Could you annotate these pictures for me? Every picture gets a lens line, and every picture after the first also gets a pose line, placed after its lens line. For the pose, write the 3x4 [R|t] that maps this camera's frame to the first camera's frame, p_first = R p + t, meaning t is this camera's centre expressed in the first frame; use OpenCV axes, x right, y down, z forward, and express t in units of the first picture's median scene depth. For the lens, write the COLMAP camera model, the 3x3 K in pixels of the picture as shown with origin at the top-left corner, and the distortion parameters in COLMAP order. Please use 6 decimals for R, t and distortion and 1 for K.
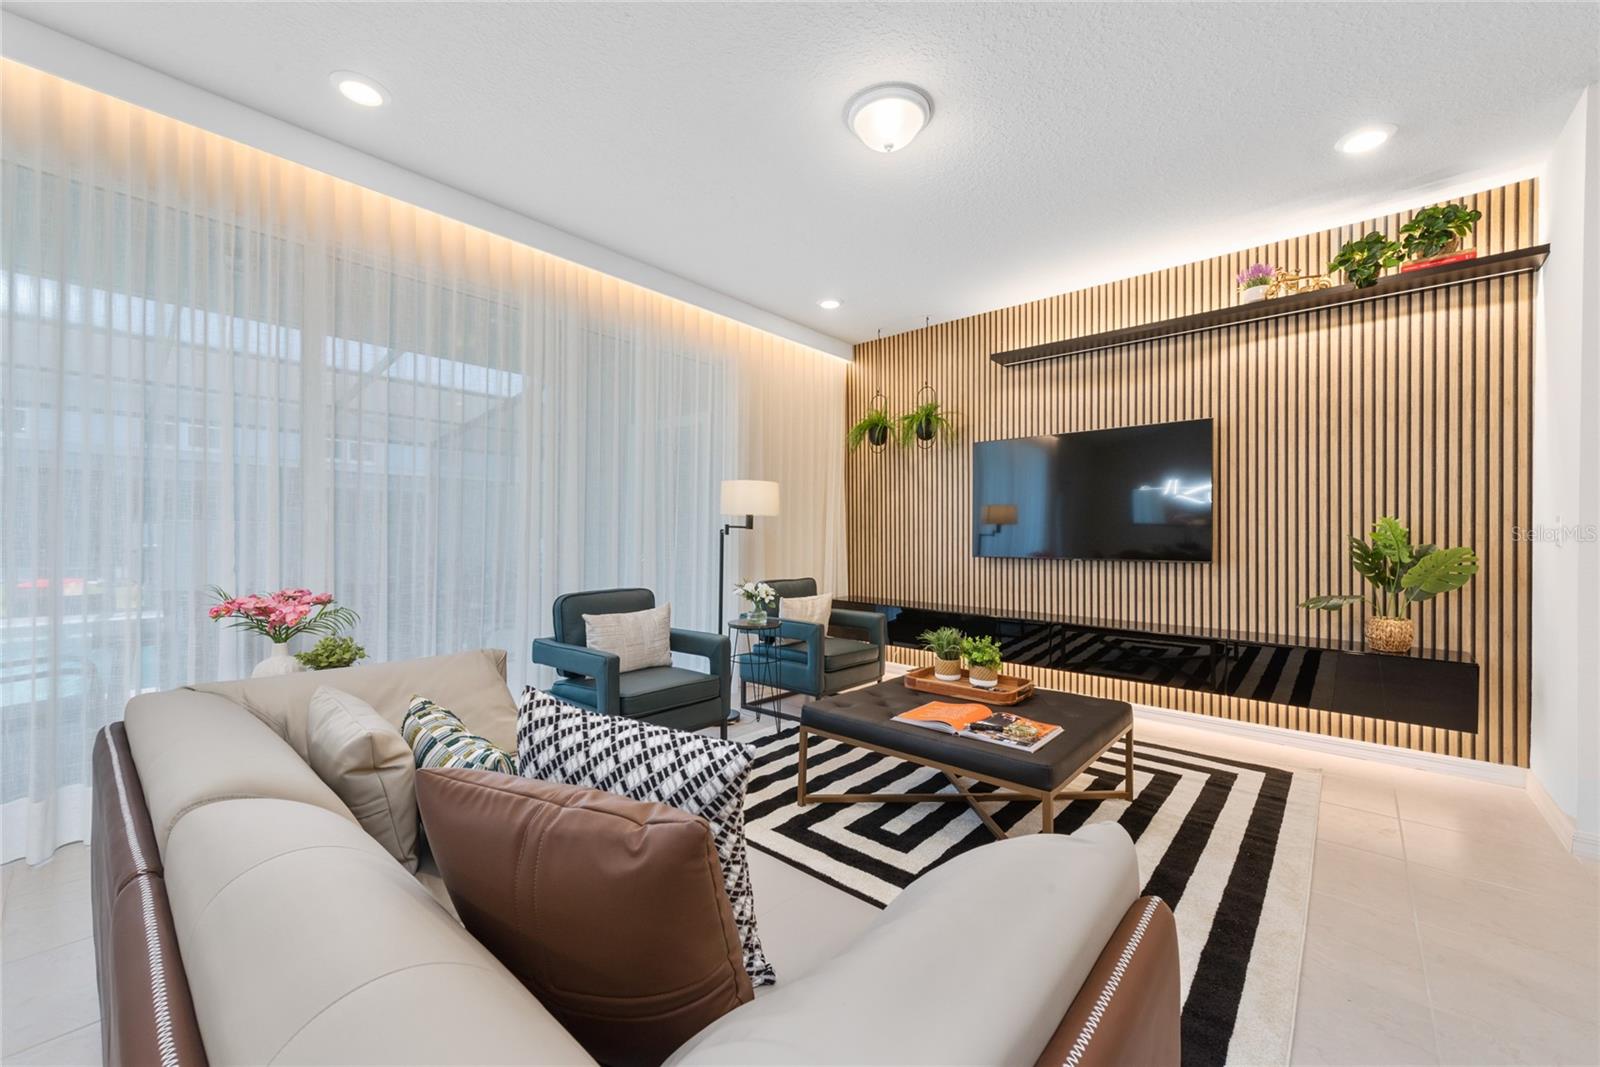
lens RADIAL K [[629.7, 0, 800.0], [0, 629.7, 533.5], [0, 0, 1]] dist [0.011703, -0.000150]
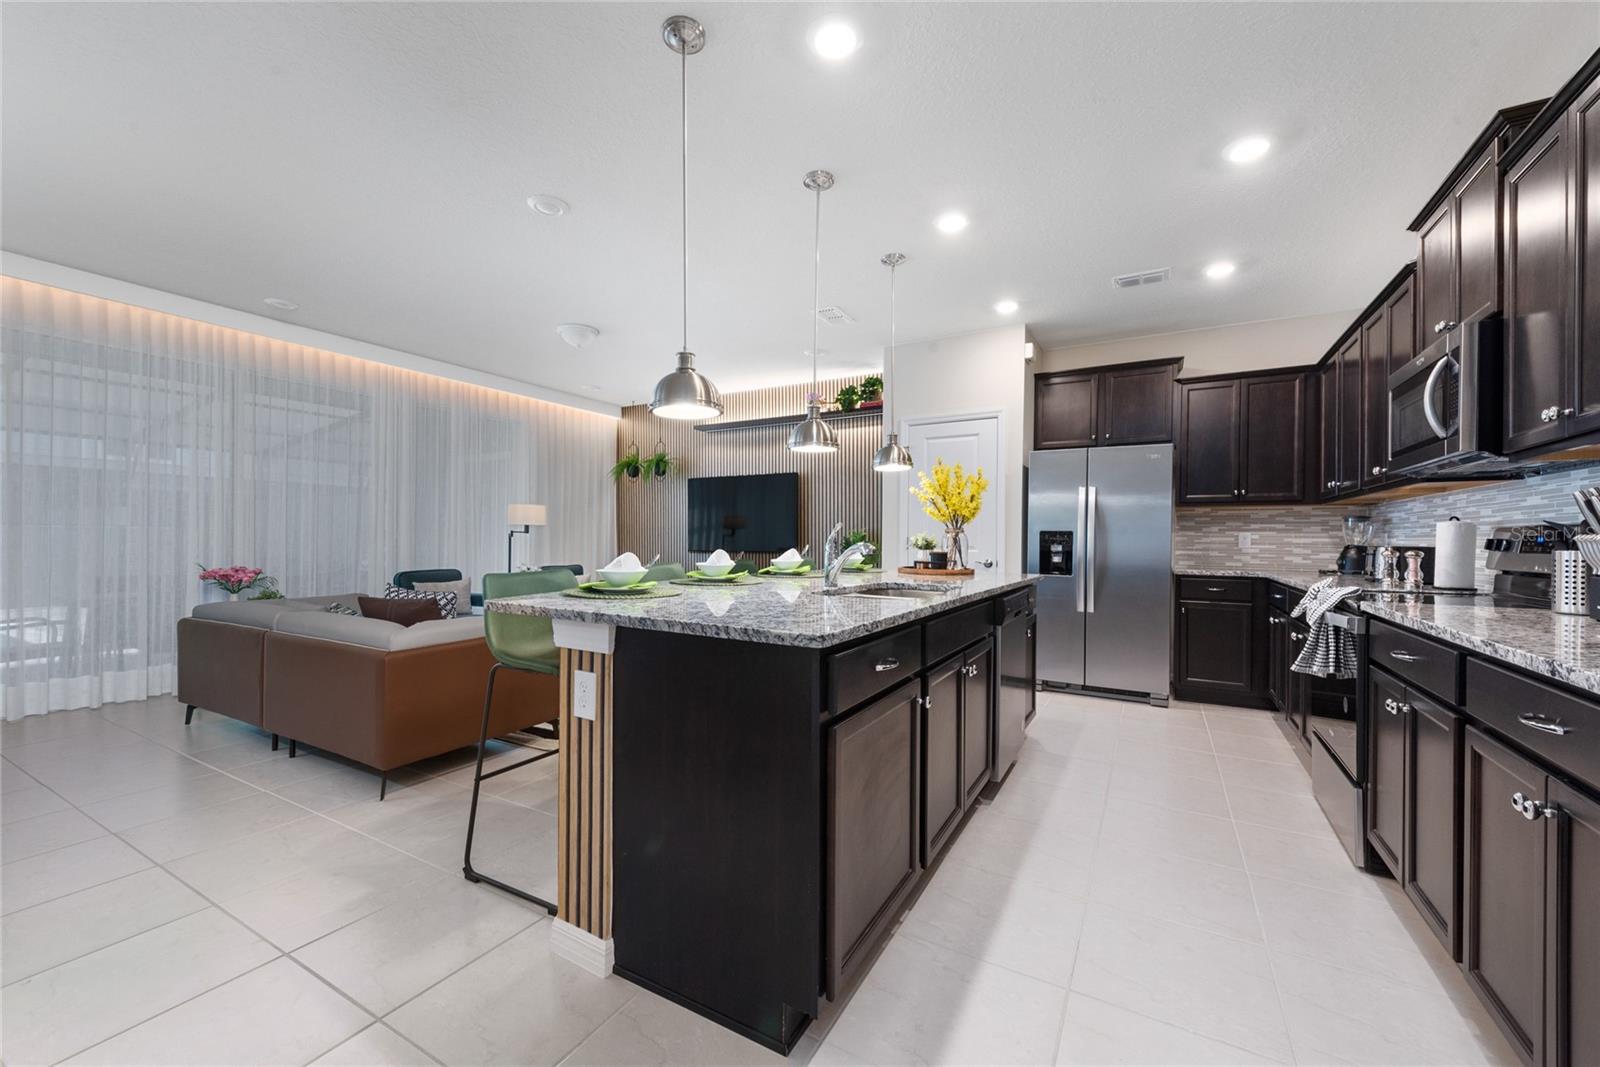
lens RADIAL K [[624.4, 0, 797.6], [0, 624.4, 537.5], [0, 0, 1]] dist [0.037446, -0.000024]
pose [[0.980483, -0.002077, 0.196595, 0.295838], [0.000858, 0.999980, 0.006285, -0.005350], [-0.196604, -0.005993, 0.980465, -0.773463]]
